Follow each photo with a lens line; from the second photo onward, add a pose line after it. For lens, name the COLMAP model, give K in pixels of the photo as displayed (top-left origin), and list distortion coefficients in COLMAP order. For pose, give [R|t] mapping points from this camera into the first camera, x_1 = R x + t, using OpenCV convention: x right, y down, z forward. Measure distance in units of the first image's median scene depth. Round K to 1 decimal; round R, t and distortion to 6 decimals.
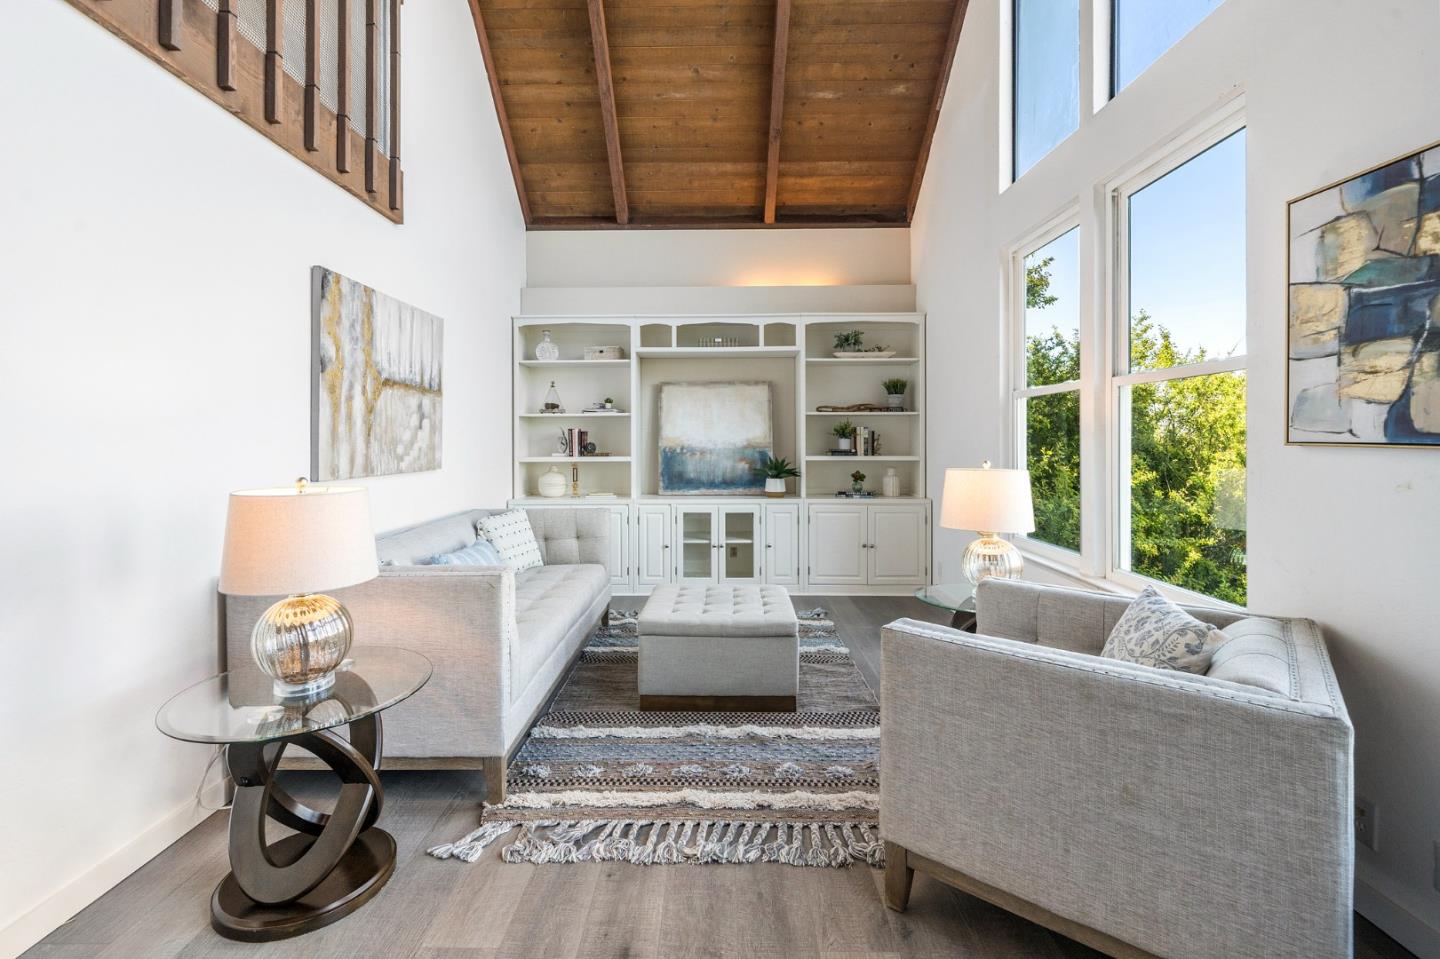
lens RADIAL K [[651.6, 0, 702.5], [0, 651.6, 443.0], [0, 0, 1]] dist [0.000746, 0.000049]
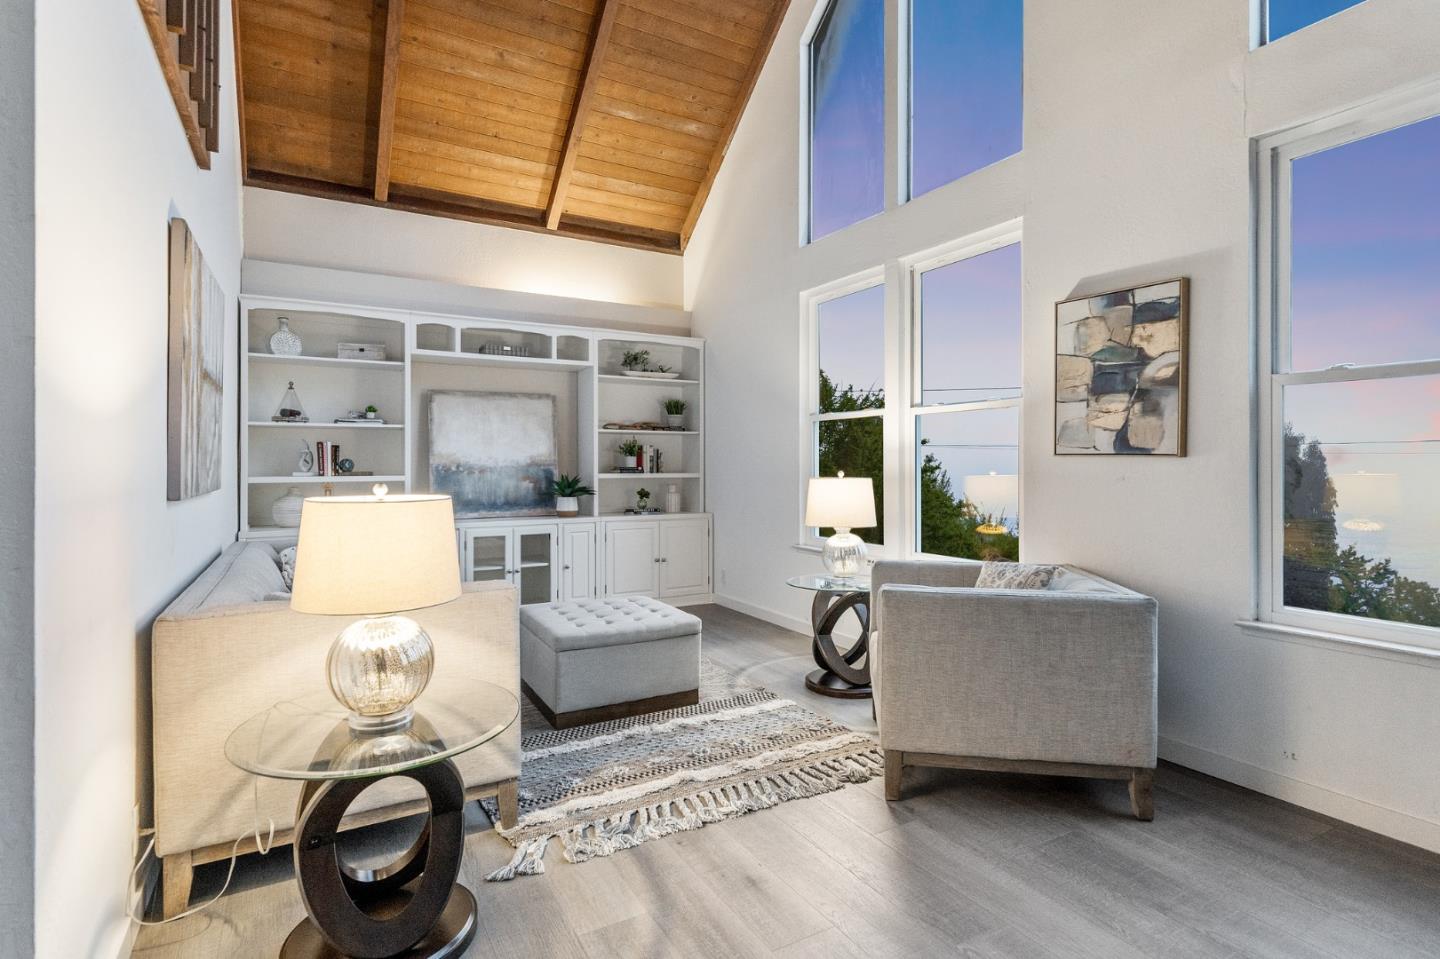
lens RADIAL K [[723.2, 0, 717.2], [0, 723.2, 464.1], [0, 0, 1]] dist [0.004604, 0.000656]
pose [[0.857146, 0.001984, 0.515070, -0.429573], [0.000678, 0.999987, -0.004981, 0.018609], [-0.515074, 0.004619, 0.857134, -0.049067]]
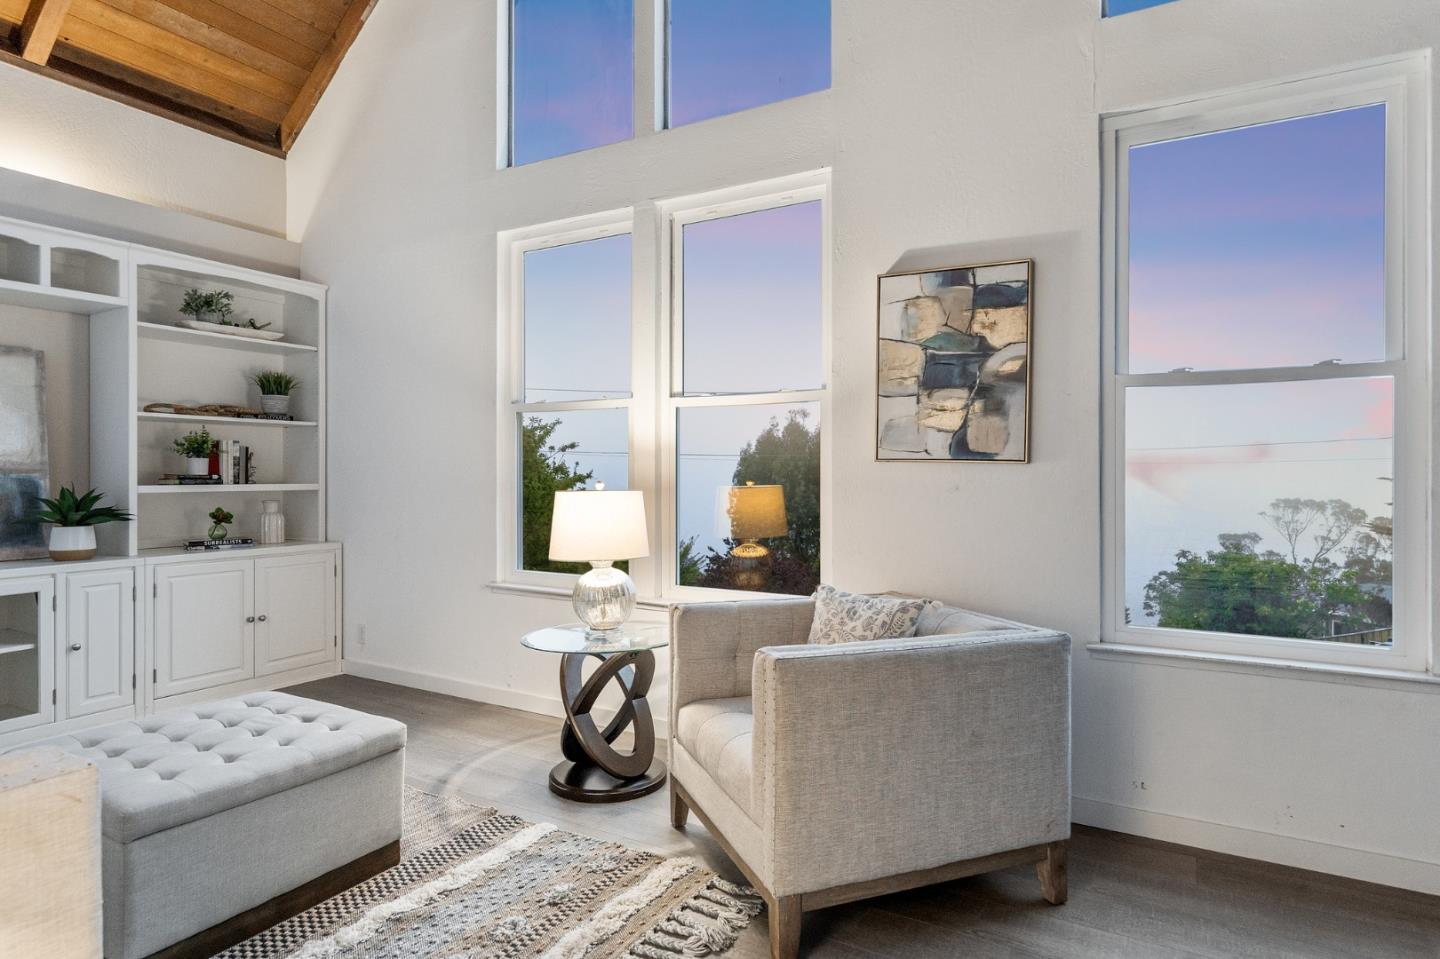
lens RADIAL K [[802.4, 0, 737.4], [0, 802.4, 472.4], [0, 0, 1]] dist [0.002735, 0.000401]
pose [[0.470928, 0.002836, 0.882167, -0.395438], [0.000874, 0.999993, -0.003681, 0.018710], [-0.882171, 0.002504, 0.470922, 0.297289]]
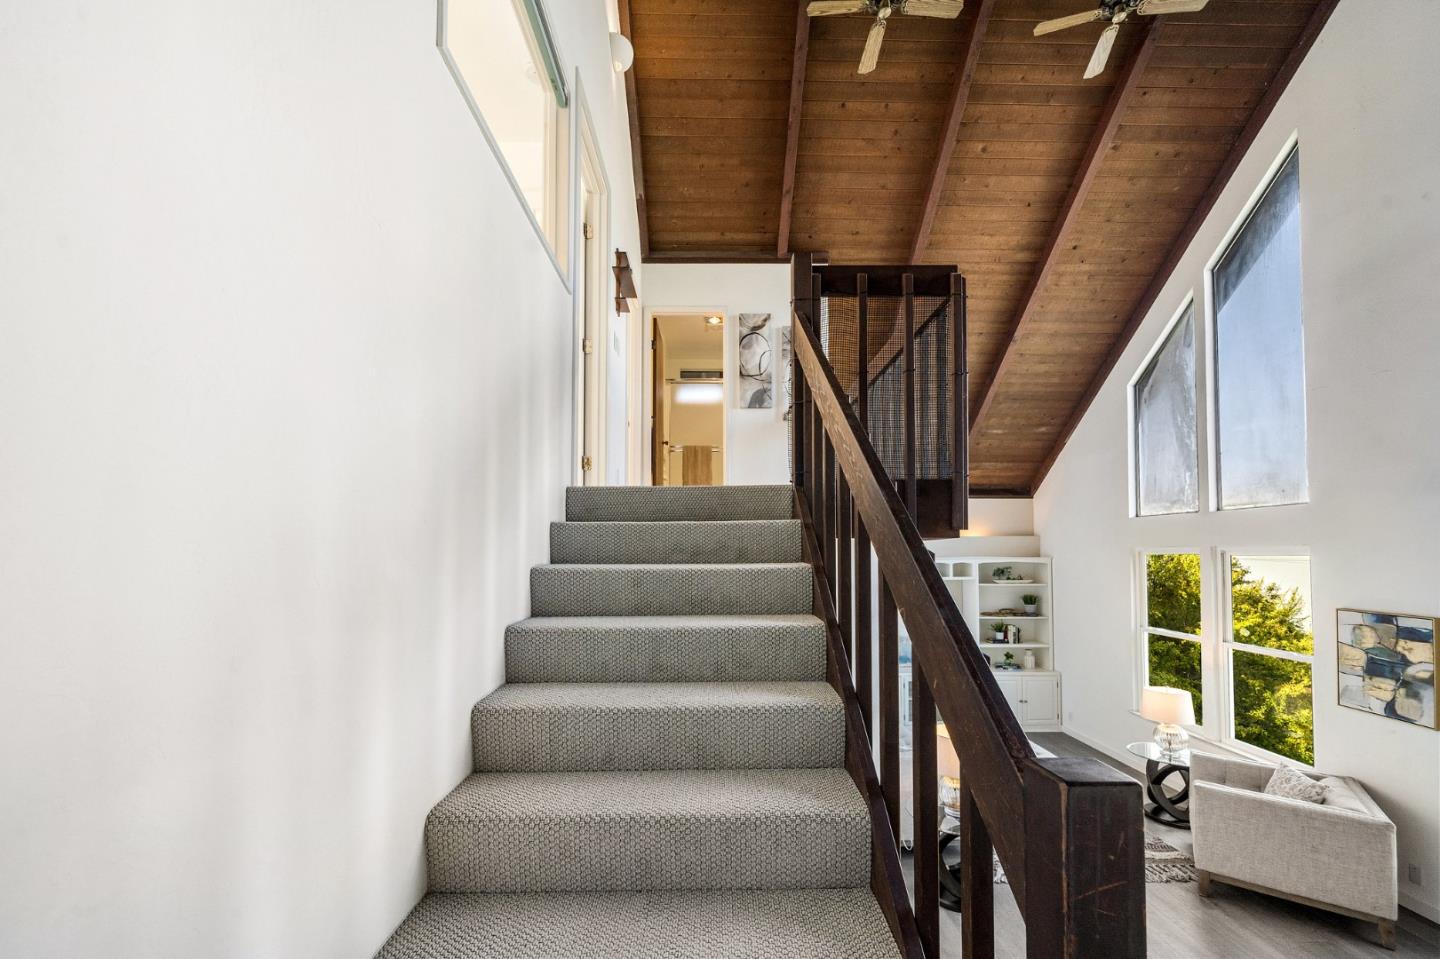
lens RADIAL K [[560.0, 0, 711.5], [0, 560.0, 541.0], [0, 0, 1]] dist [-0.000376, -0.000309]
pose [[0.999587, -0.000467, 0.028723, -0.943328], [0.001240, 0.999638, -0.026870, -0.346534], [-0.028700, 0.026895, 0.999226, -0.654867]]
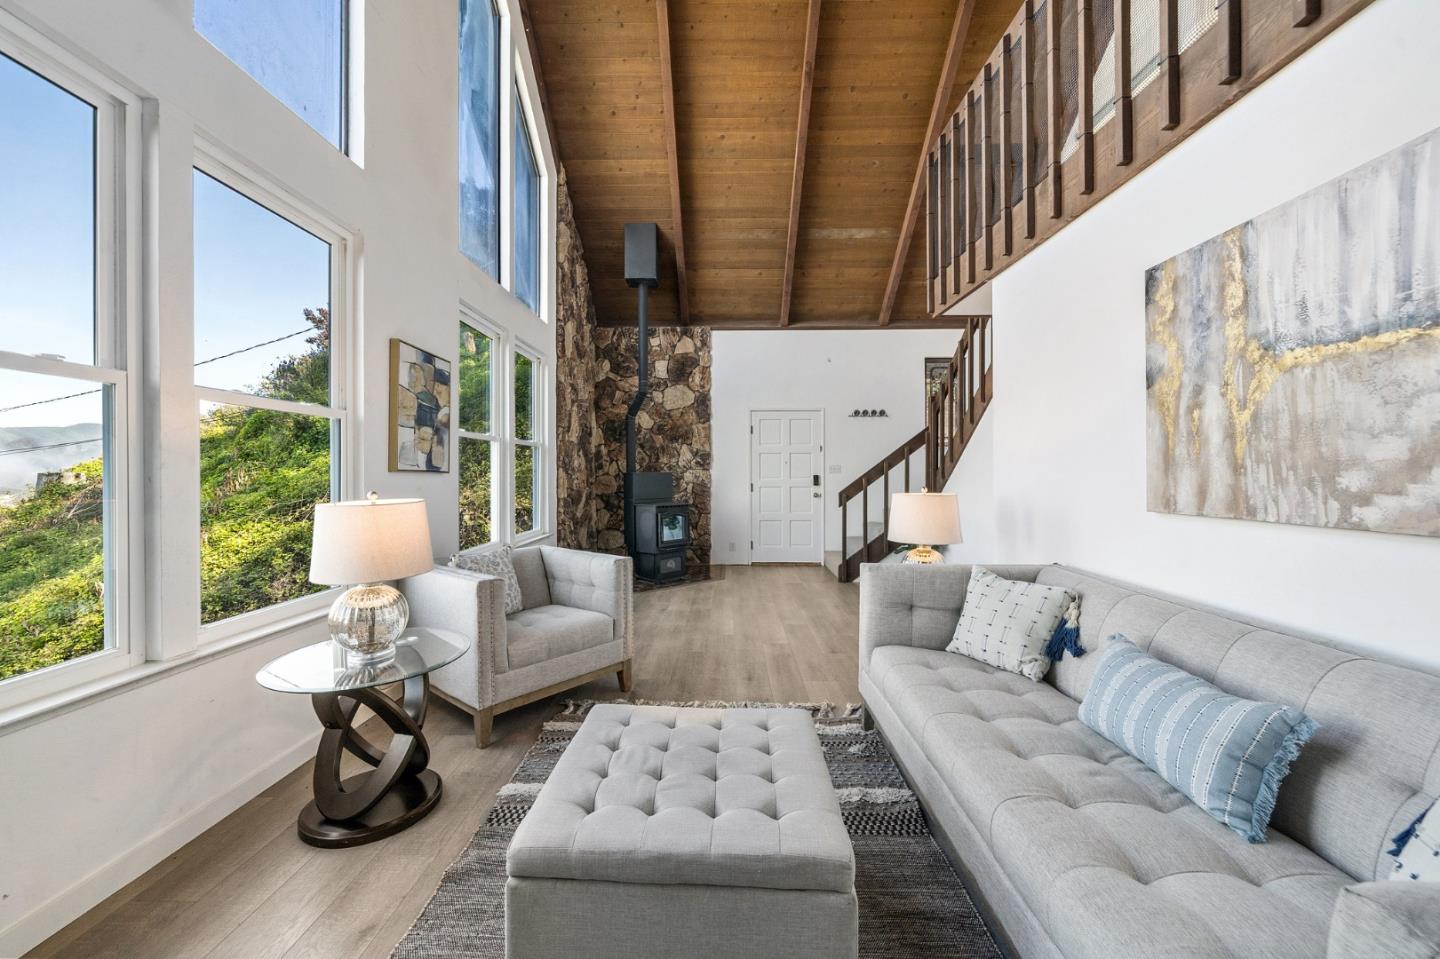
lens RADIAL K [[550.7, 0, 716.2], [0, 550.7, 475.6], [0, 0, 1]] dist [0.000387, 0.000022]
pose [[-0.999992, 0.001346, -0.003826, 0.005707], [0.001322, 0.999980, 0.006240, 0.003781], [0.003835, 0.006235, -0.999973, 1.545404]]
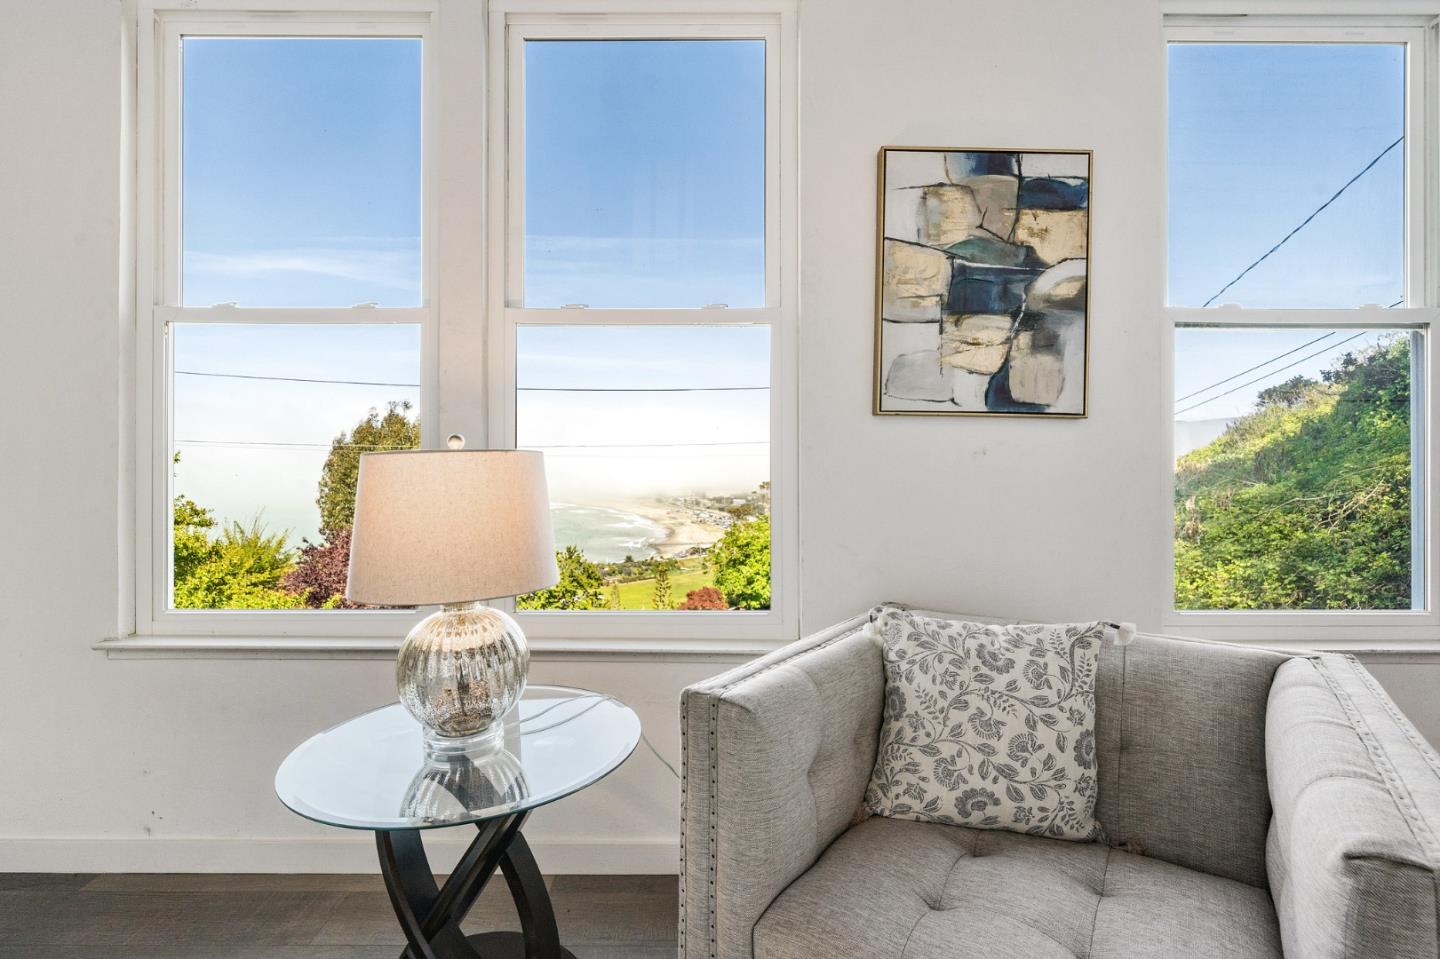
lens RADIAL K [[678.3, 0, 692.8], [0, 678.3, 457.9], [0, 0, 1]] dist [-0.000922, -0.000206]
pose [[-0.022149, 0.011456, 0.999689, -0.022579], [0.002714, 0.999931, -0.011399, 0.044593], [-0.999751, 0.002461, -0.022178, 0.777701]]
